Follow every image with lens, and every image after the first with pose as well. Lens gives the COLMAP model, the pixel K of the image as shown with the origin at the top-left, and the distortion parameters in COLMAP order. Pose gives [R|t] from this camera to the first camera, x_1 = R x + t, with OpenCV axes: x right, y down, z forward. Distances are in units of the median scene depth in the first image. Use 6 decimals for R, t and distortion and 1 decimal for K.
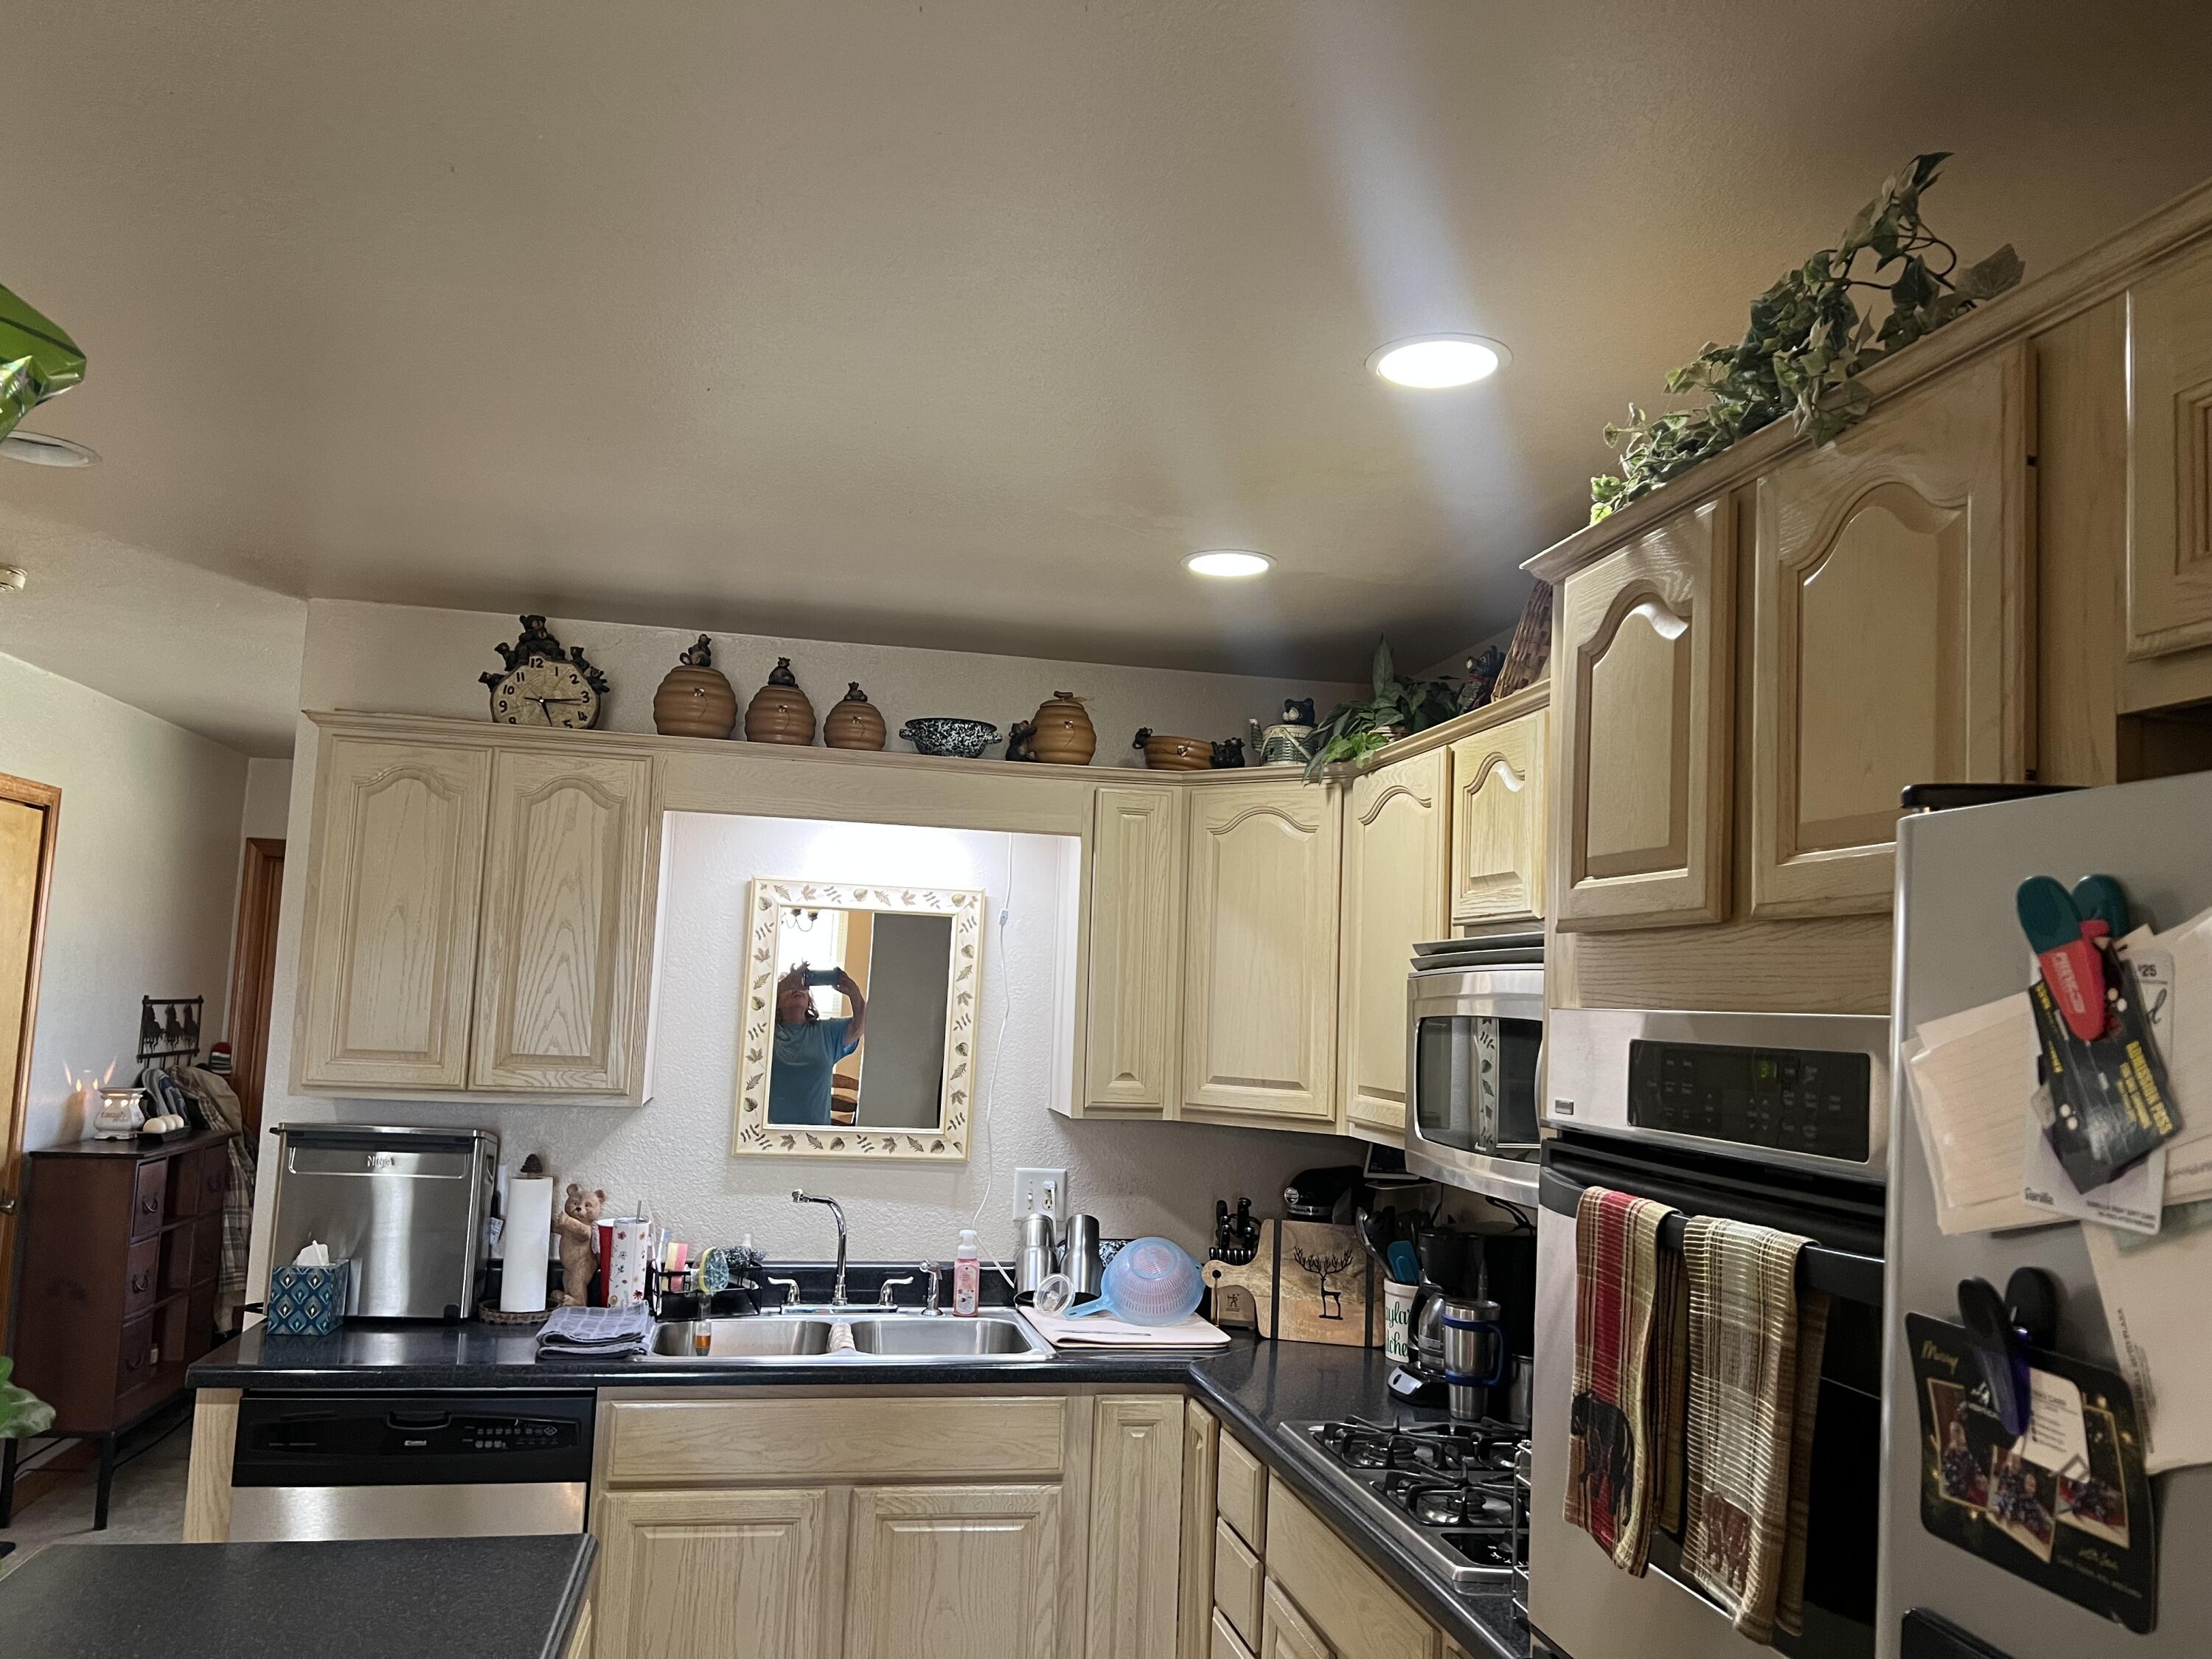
lens RADIAL K [[1670.4, 0, 1090.5], [0, 1670.4, 853.3], [0, 0, 1]] dist [0.053839, -0.063709]
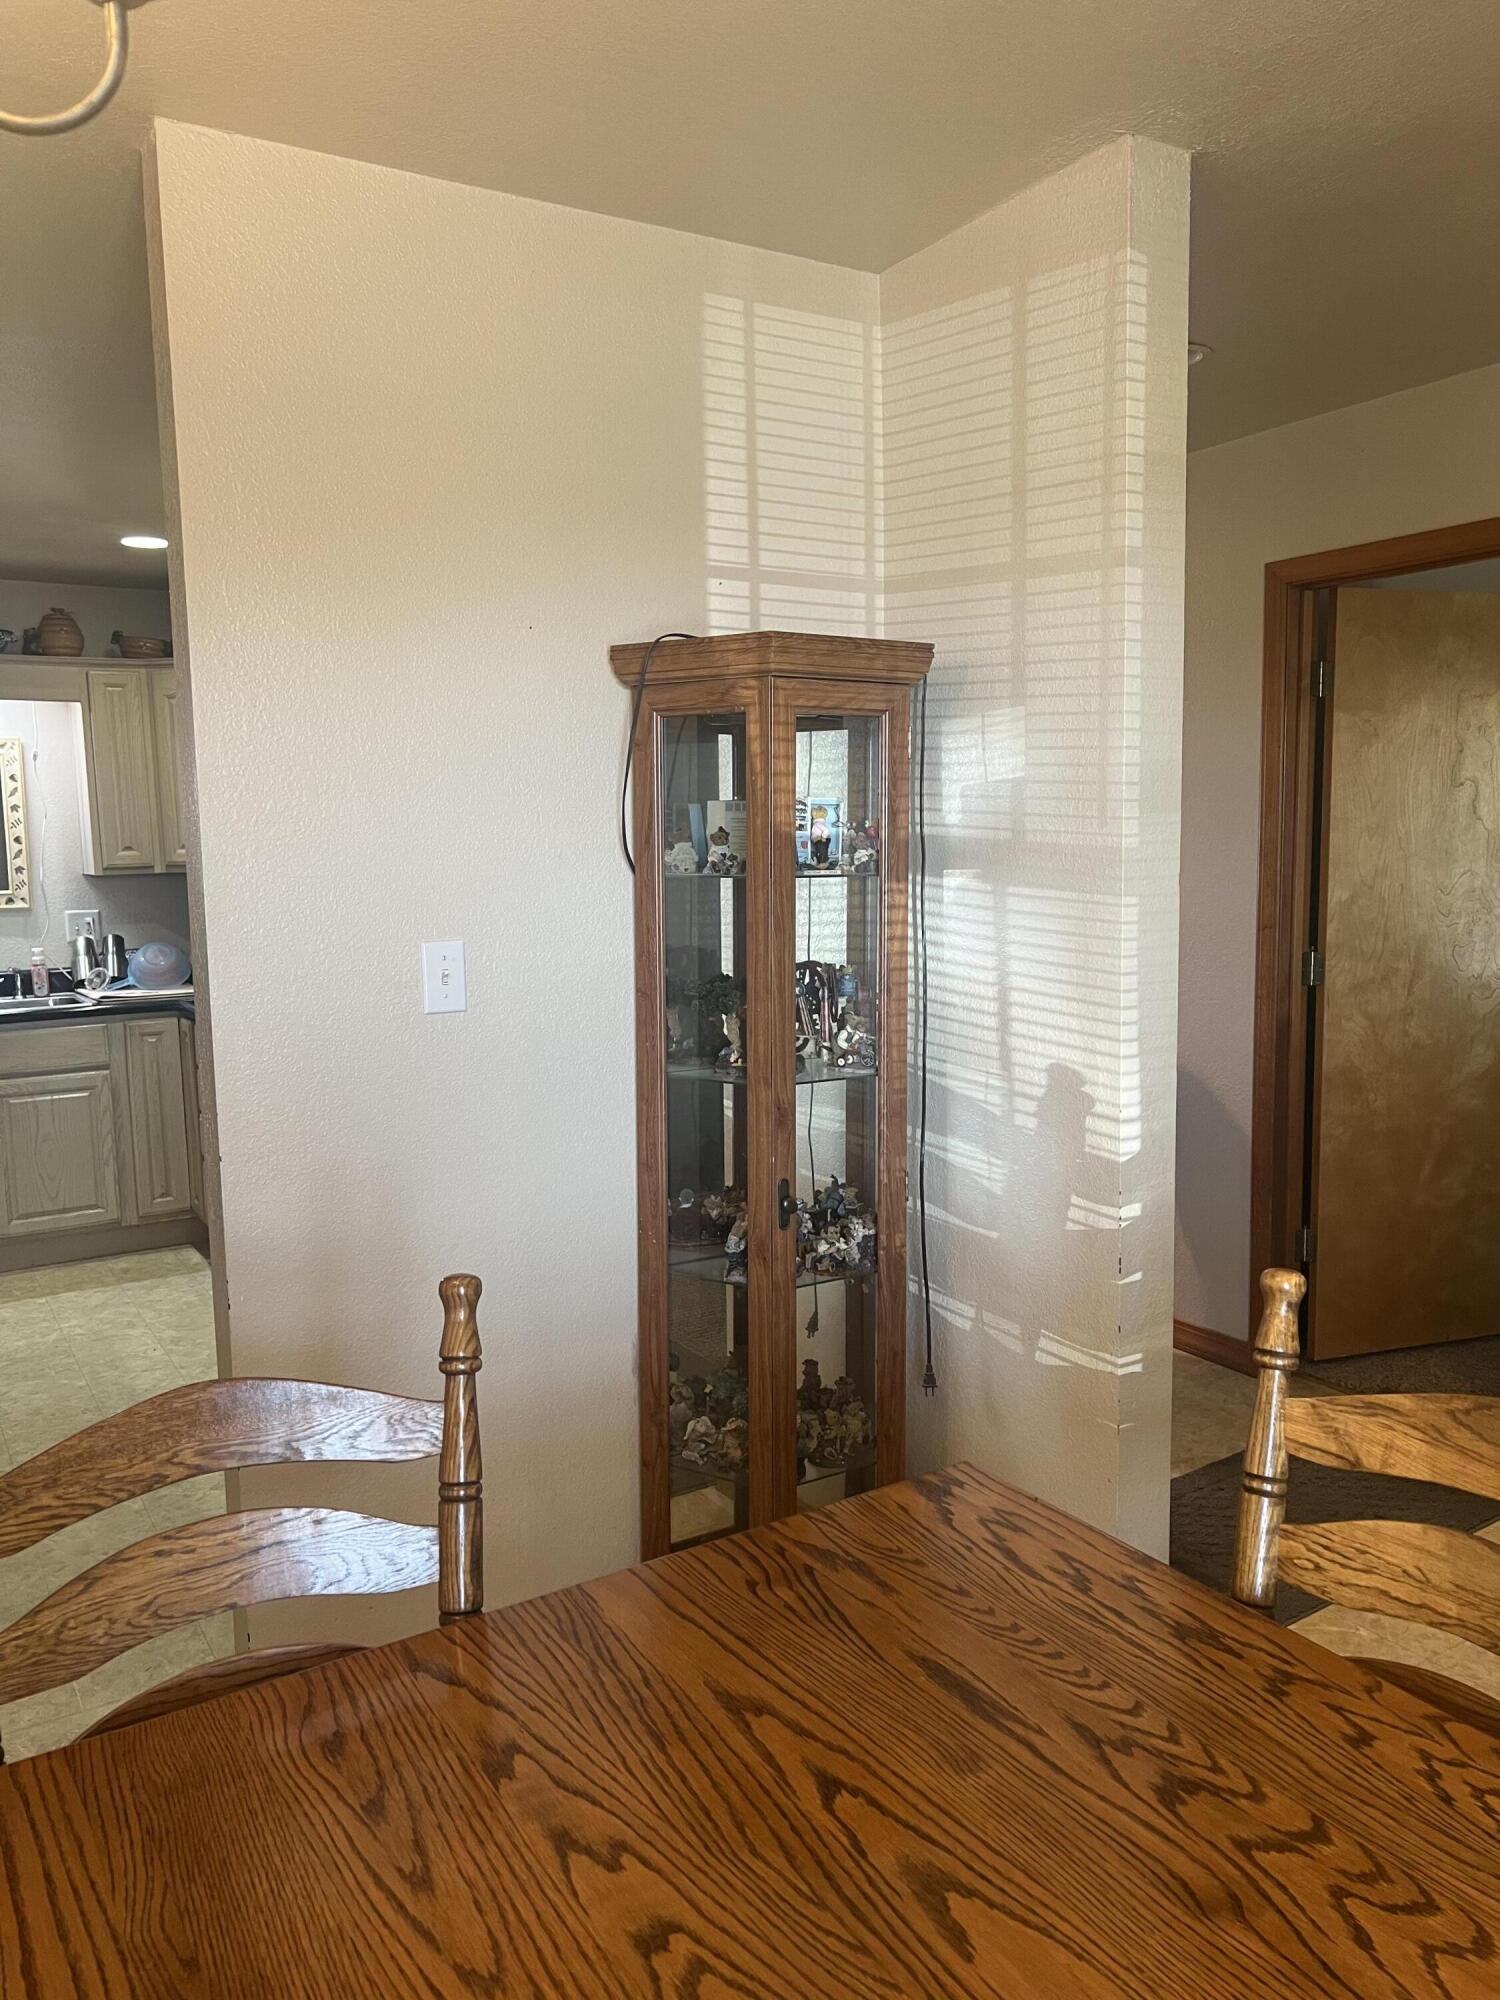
lens RADIAL K [[1497.7, 0, 744.3], [0, 1497.7, 1028.5], [0, 0, 1]] dist [0.030324, -0.002010]
pose [[0.934465, -0.103402, 0.340710, 0.078172], [0.023841, 0.972926, 0.229884, -0.028045], [-0.355256, -0.206696, 0.911630, -0.756209]]
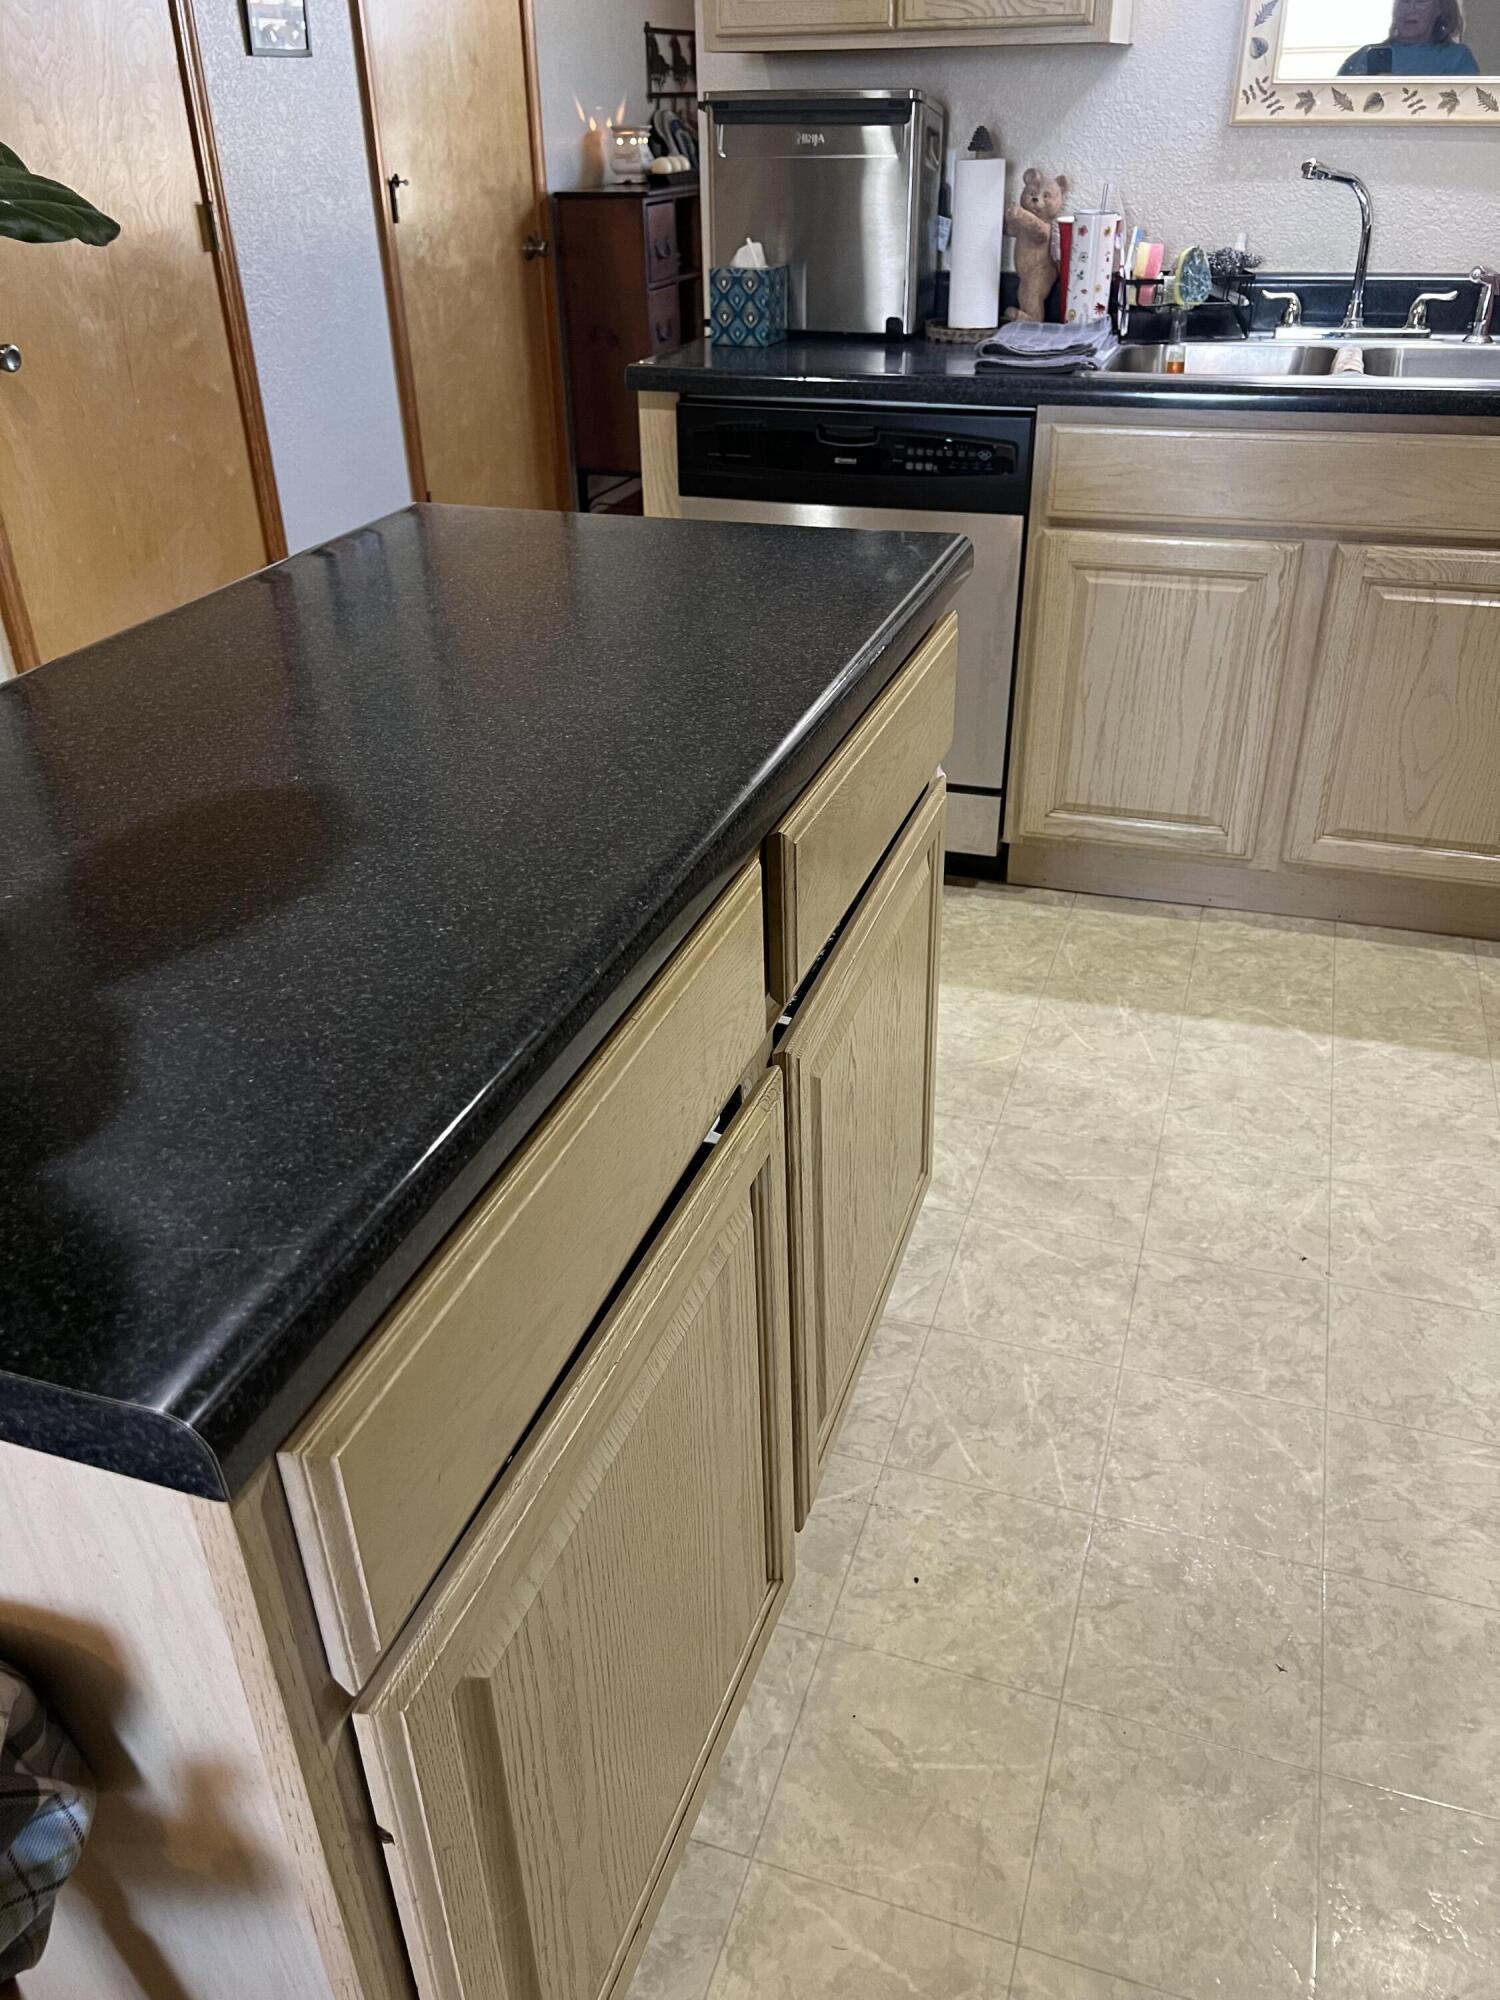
lens RADIAL K [[1524.1, 0, 750.0], [0, 1524.1, 1000.0], [0, 0, 1]] dist [0.061558, -0.071733]
pose [[0.872526, 0.195488, -0.447753, -0.011271], [0.099210, 0.826474, 0.554165, 0.119013], [0.478389, -0.527945, 0.701725, 0.222482]]
